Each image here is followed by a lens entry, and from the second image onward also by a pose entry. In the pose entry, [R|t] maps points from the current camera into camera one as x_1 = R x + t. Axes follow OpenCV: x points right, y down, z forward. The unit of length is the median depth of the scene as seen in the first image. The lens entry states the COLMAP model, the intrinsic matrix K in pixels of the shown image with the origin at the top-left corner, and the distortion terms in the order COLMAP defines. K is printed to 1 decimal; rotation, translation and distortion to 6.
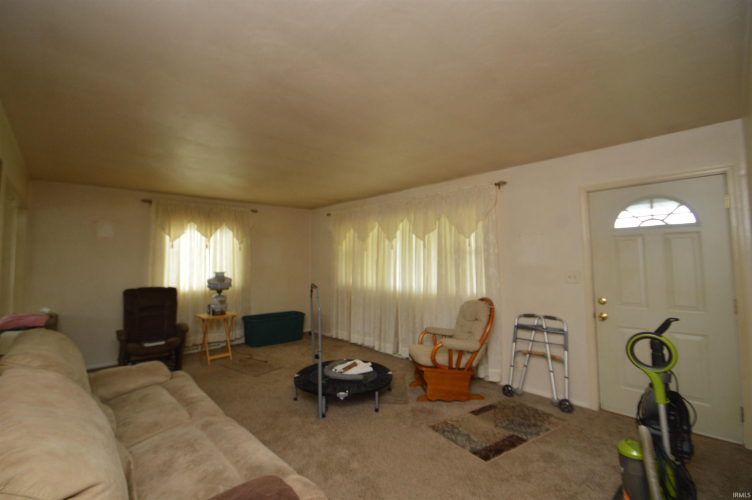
lens RADIAL K [[332.0, 0, 376.0], [0, 332.0, 250.0], [0, 0, 1]] dist [0.018354, -0.015743]
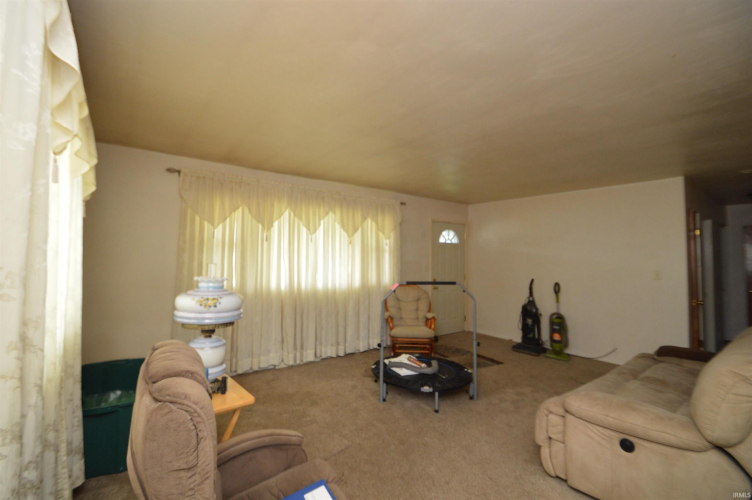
lens RADIAL K [[332.0, 0, 376.0], [0, 332.0, 250.0], [0, 0, 1]] dist [0.018354, -0.015743]
pose [[0.117564, 0.020212, 0.992860, -0.875374], [-0.056736, 0.998297, -0.013604, 0.020089], [-0.991443, -0.054731, 0.118510, 0.779416]]
